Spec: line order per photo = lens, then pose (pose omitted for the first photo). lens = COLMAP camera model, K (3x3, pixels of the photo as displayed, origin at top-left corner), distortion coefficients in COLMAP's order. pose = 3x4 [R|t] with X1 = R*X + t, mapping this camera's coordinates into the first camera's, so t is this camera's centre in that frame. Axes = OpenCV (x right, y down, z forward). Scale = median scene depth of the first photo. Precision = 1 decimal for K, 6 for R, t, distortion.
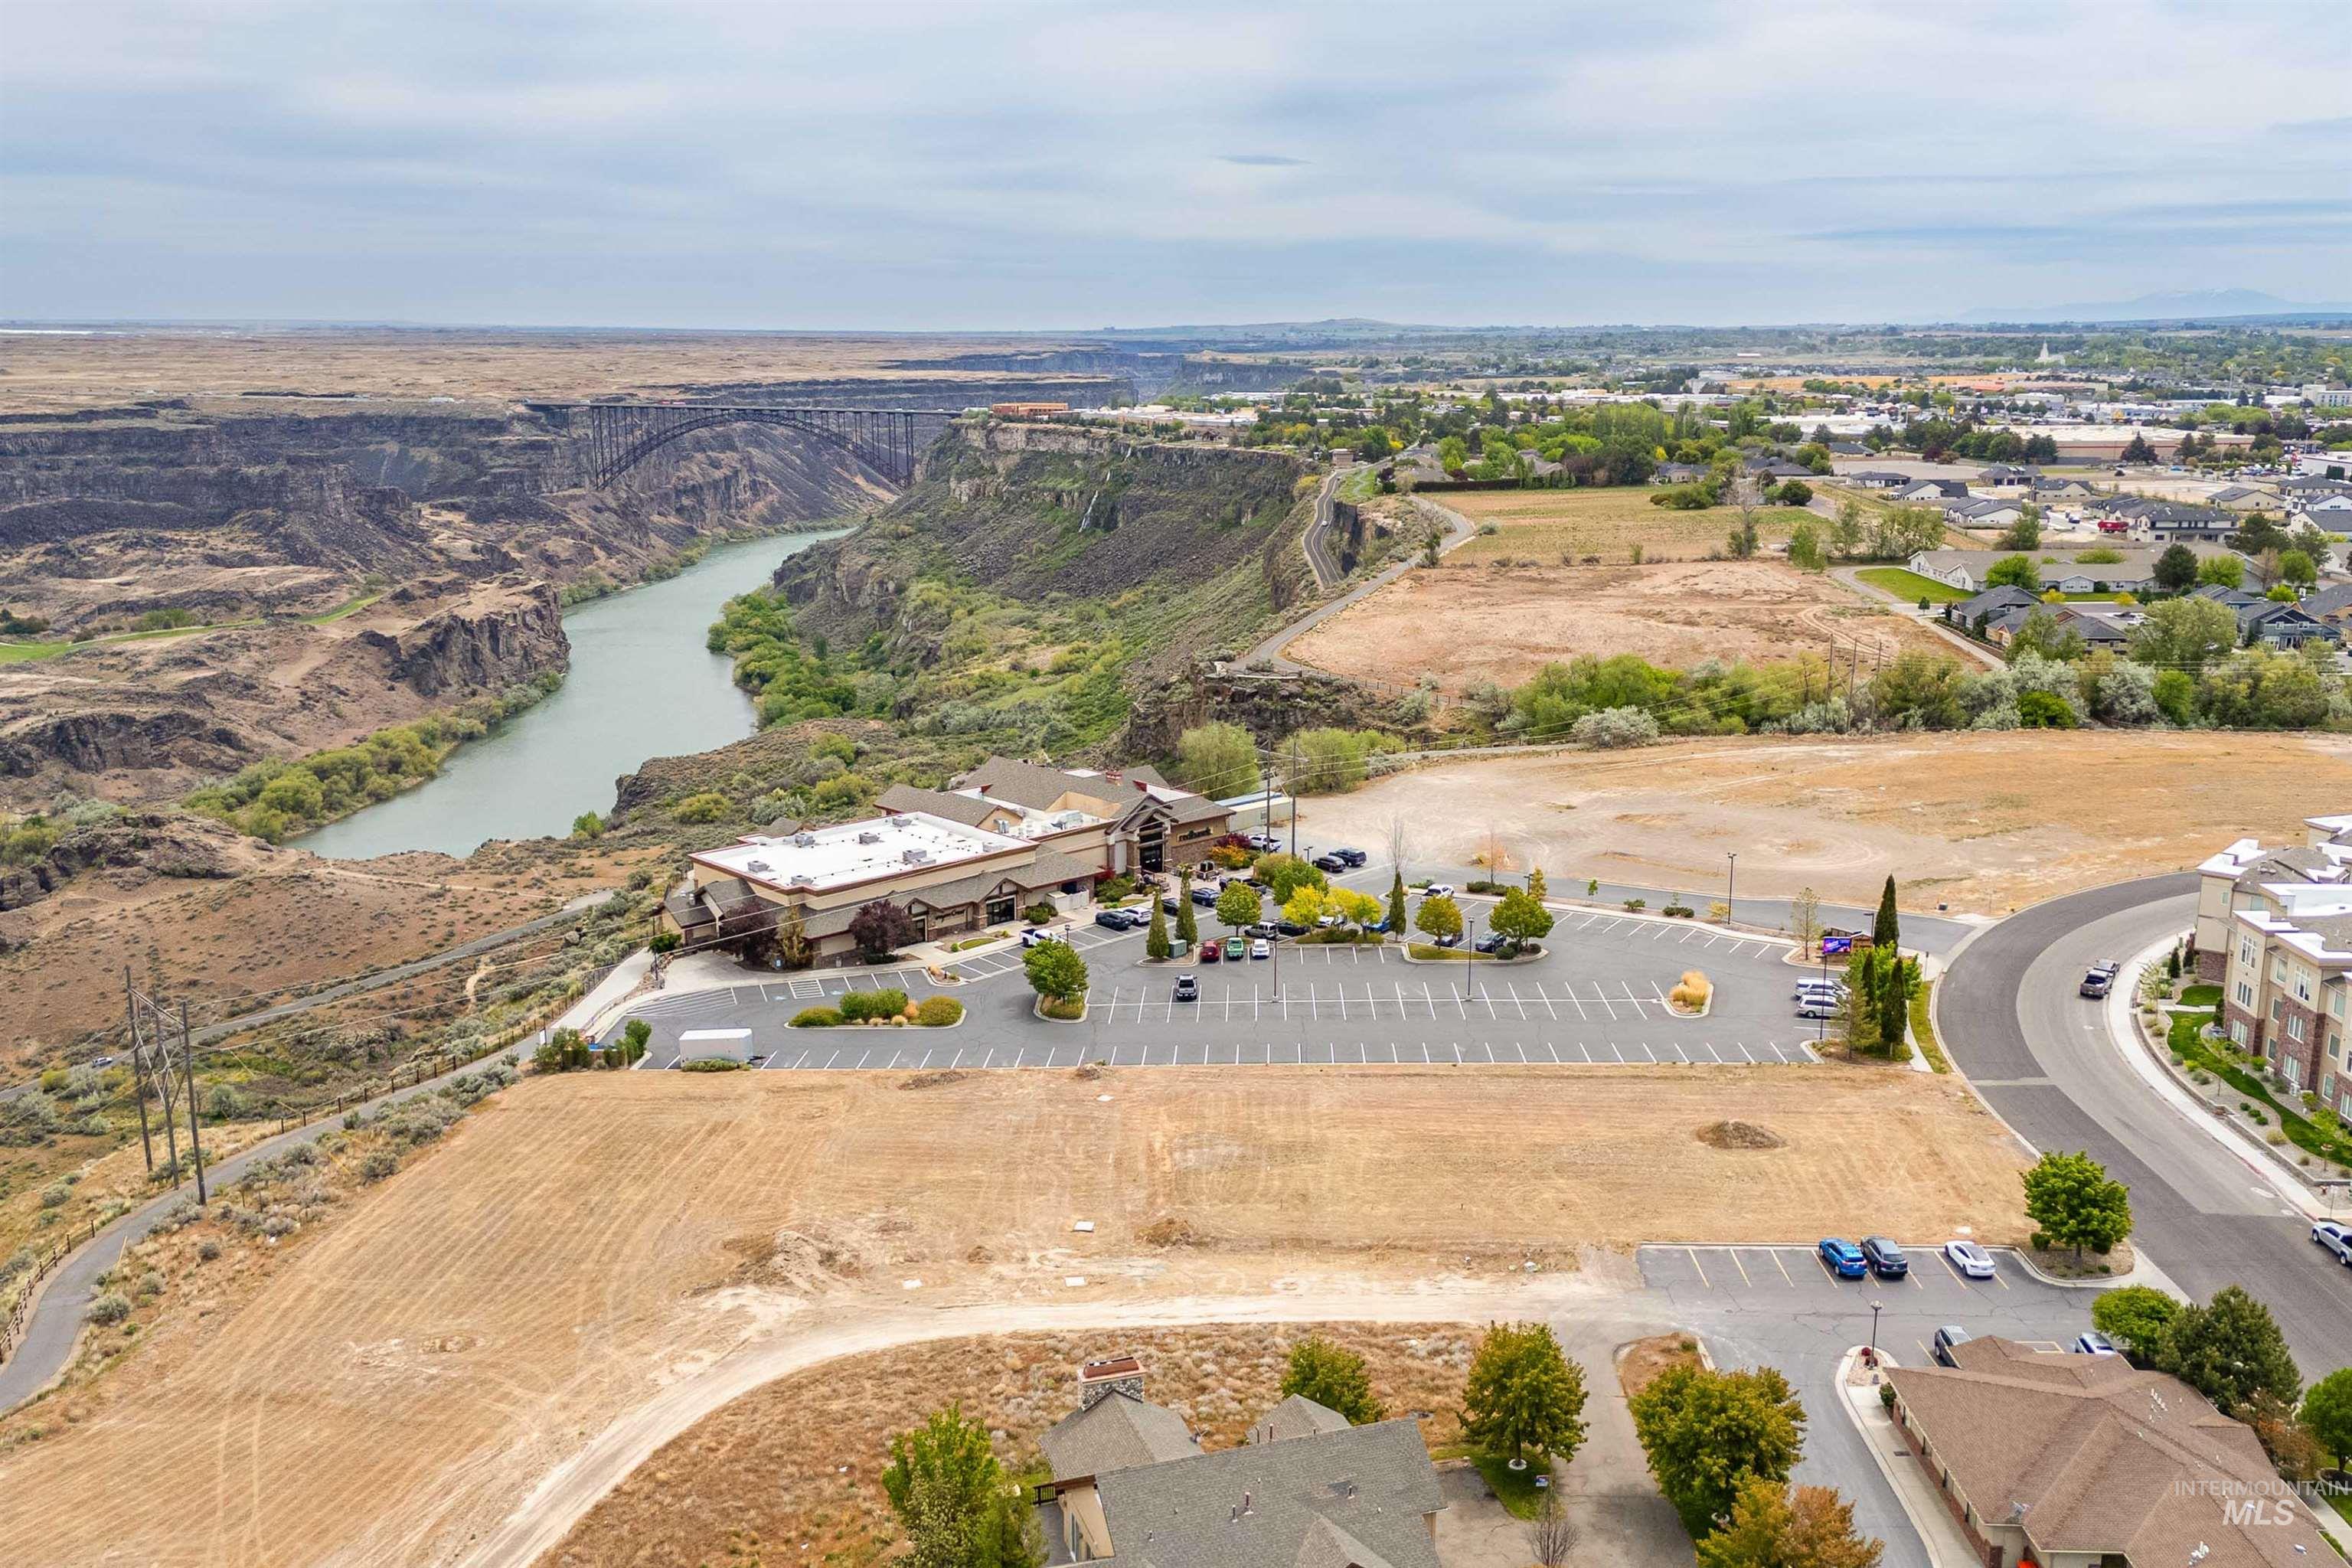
lens RADIAL K [[2111.5, 0, 1149.1], [0, 2111.5, 818.7], [0, 0, 1]] dist [0.078737, -0.078712]
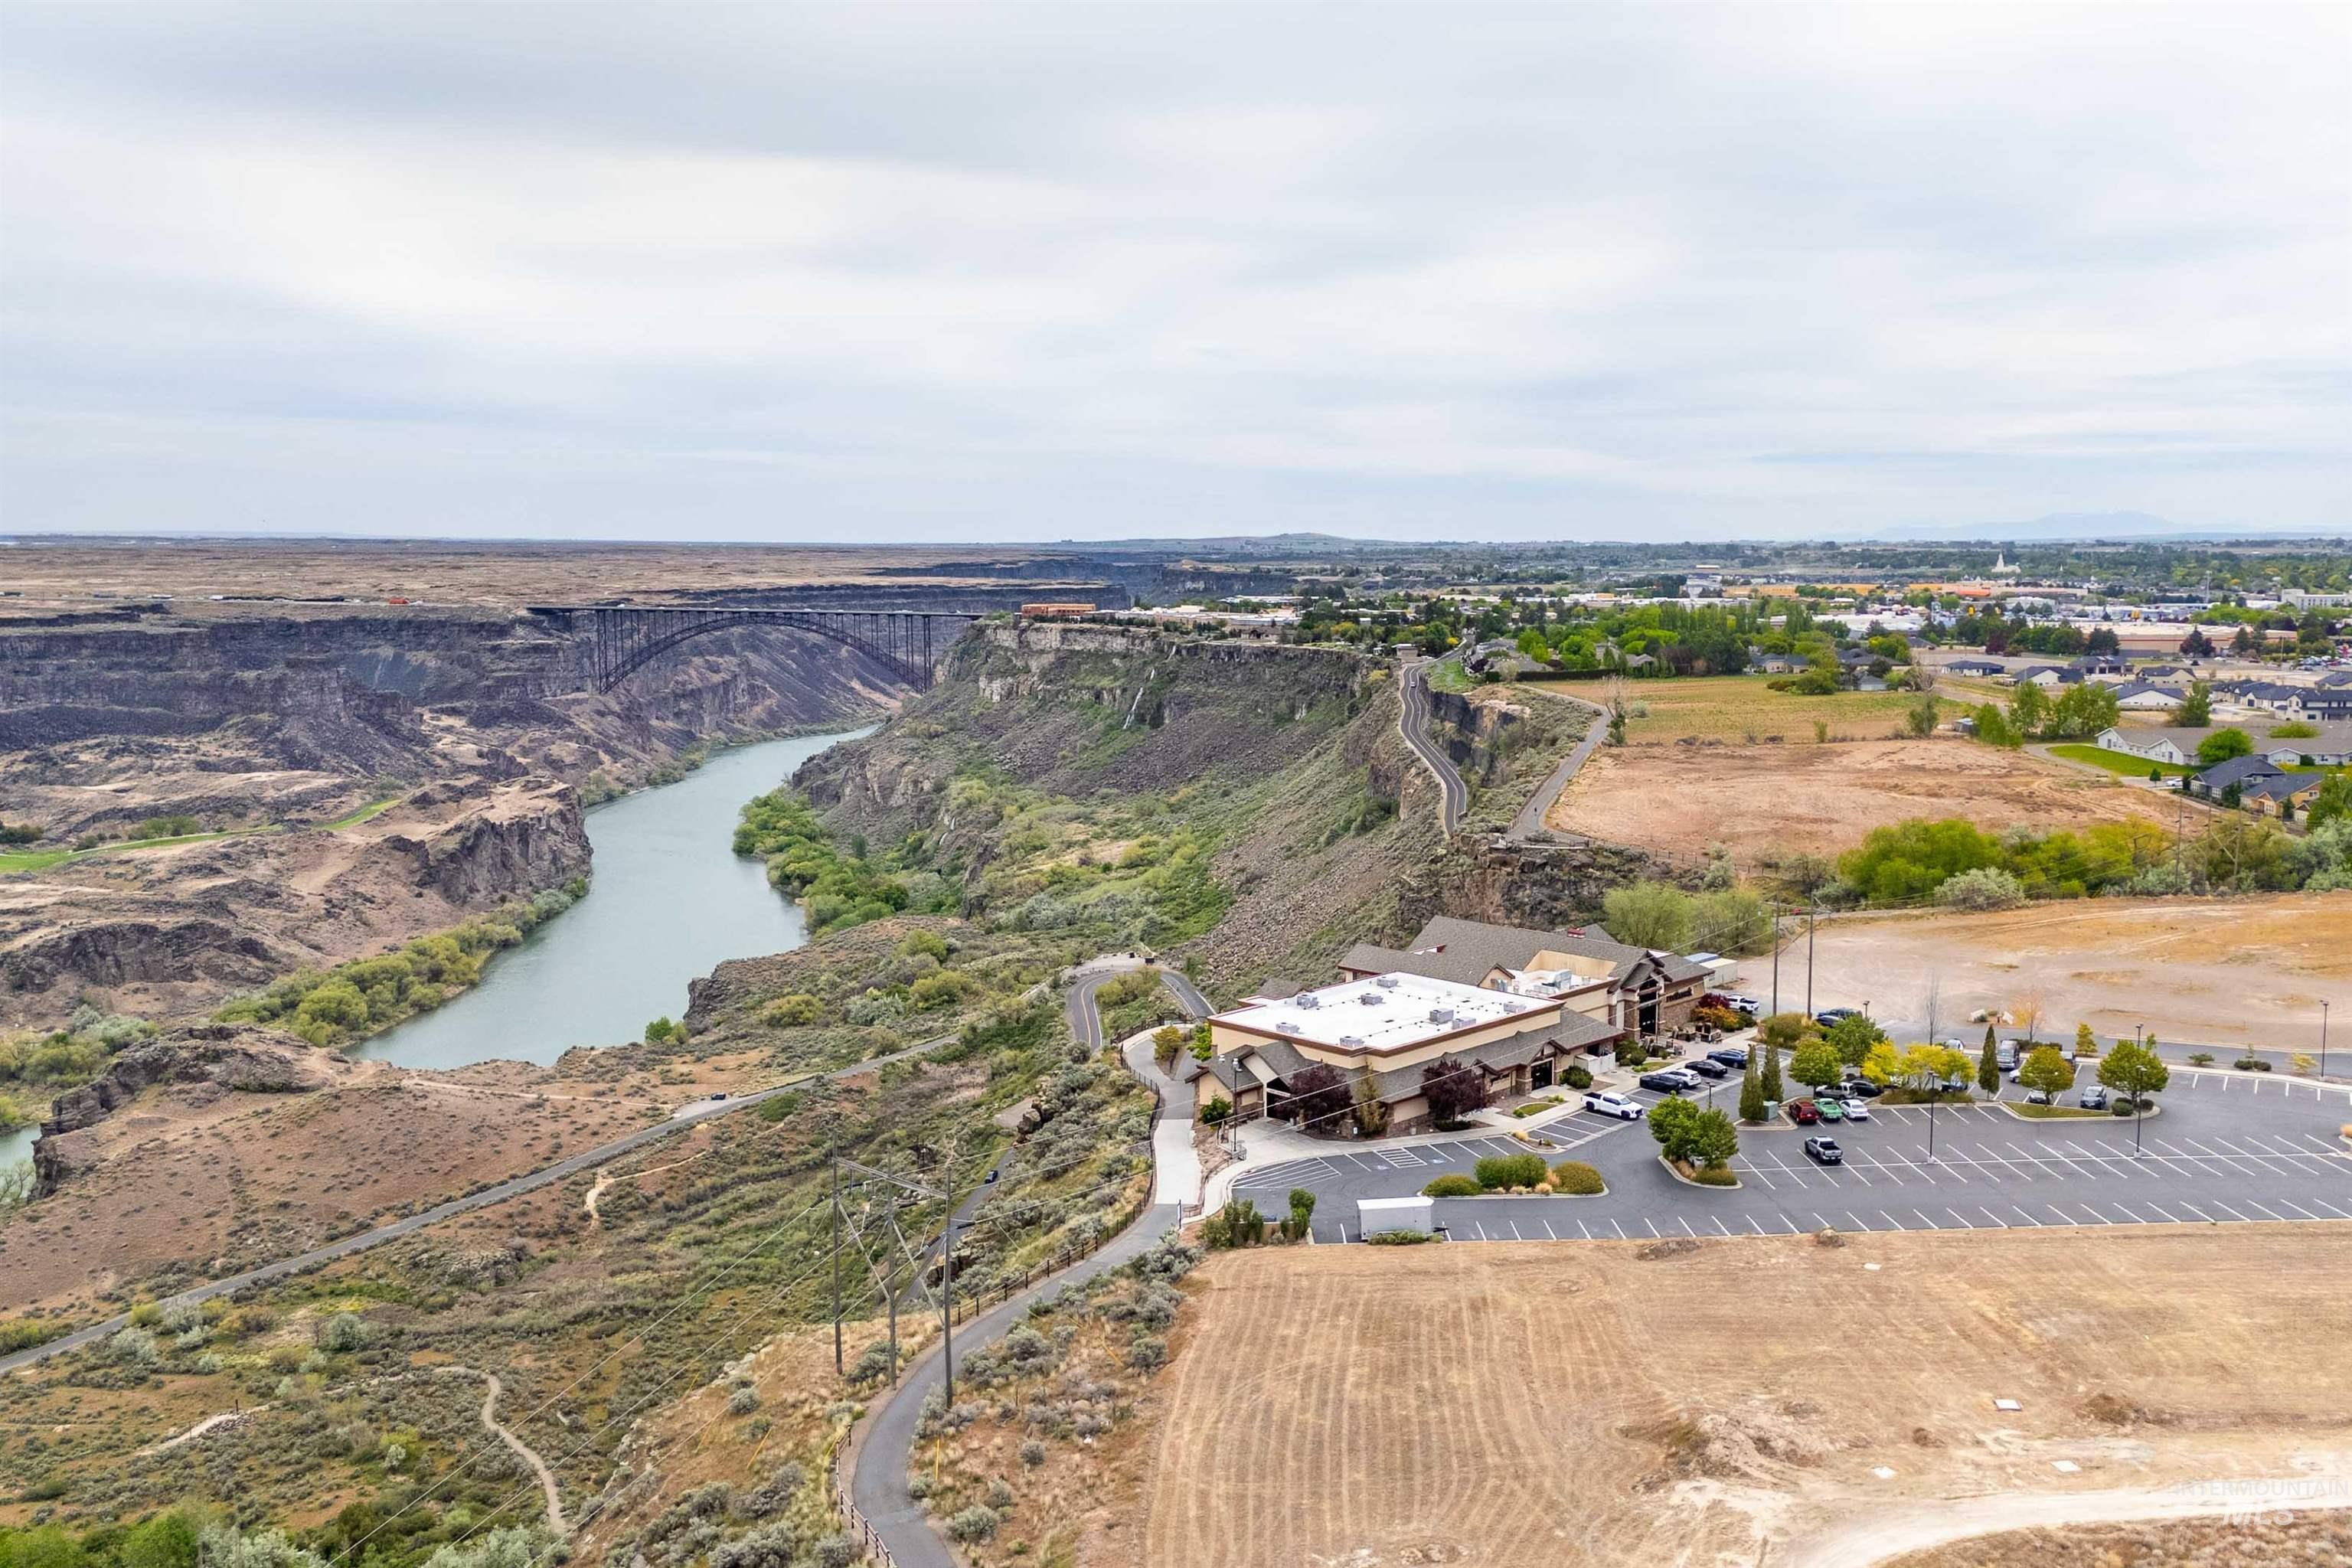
lens RADIAL K [[2111.5, 0, 1216.4], [0, 2111.5, 798.6], [0, 0, 1]] dist [0.078737, -0.078712]
pose [[0.996899, -0.007149, 0.078363, -0.106005], [0.015696, 0.993918, -0.108994, 0.008464], [-0.077107, 0.109886, 0.990949, 0.029205]]
